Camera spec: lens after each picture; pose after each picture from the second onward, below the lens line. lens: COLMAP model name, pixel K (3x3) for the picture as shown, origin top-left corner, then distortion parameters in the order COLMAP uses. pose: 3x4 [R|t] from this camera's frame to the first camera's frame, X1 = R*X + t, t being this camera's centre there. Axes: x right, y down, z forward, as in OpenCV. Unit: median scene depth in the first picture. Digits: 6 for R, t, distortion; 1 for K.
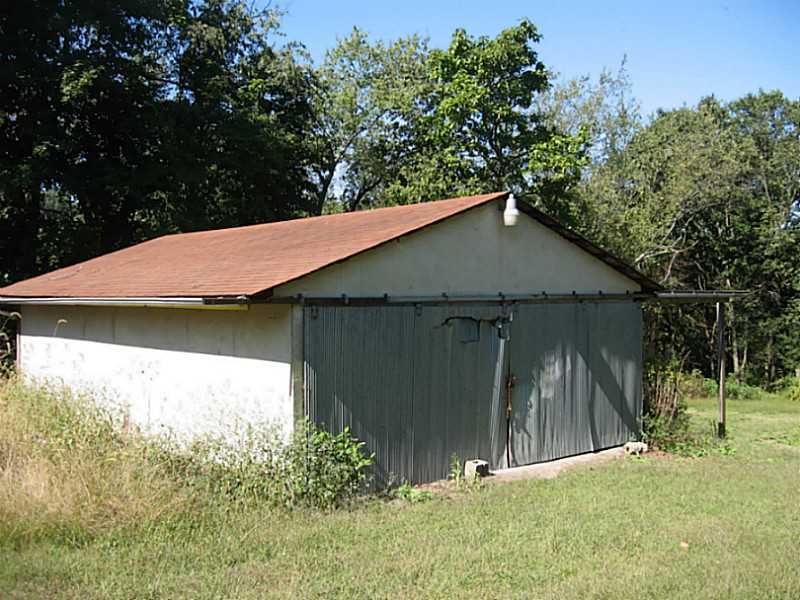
lens RADIAL K [[835.3, 0, 400.0], [0, 835.3, 300.0], [0, 0, 1]] dist [-0.126461, 0.010136]
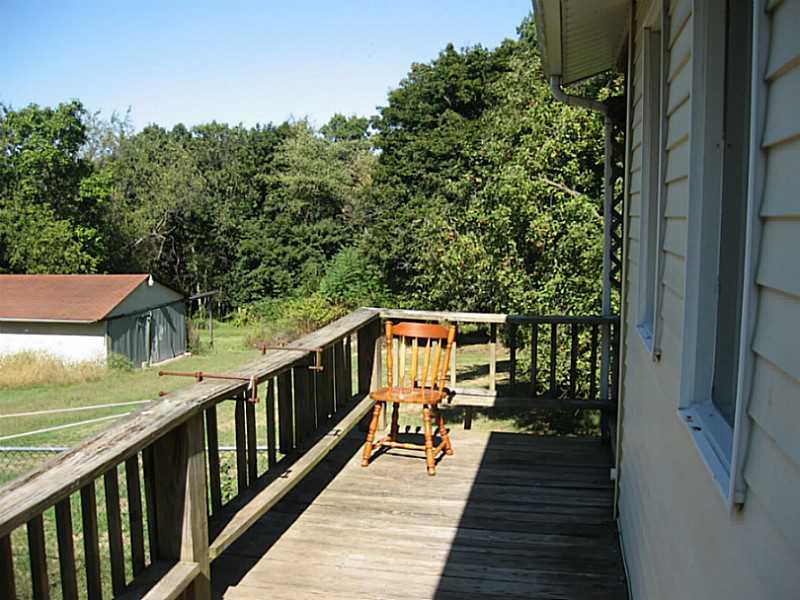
lens RADIAL K [[805.1, 0, 400.0], [0, 805.1, 300.0], [0, 0, 1]] dist [-0.009923, -0.001980]
pose [[0.792007, -0.051243, 0.608358, -0.310634], [-0.005552, 0.995826, 0.091107, -0.101644], [-0.610487, -0.075535, 0.788416, -0.622564]]
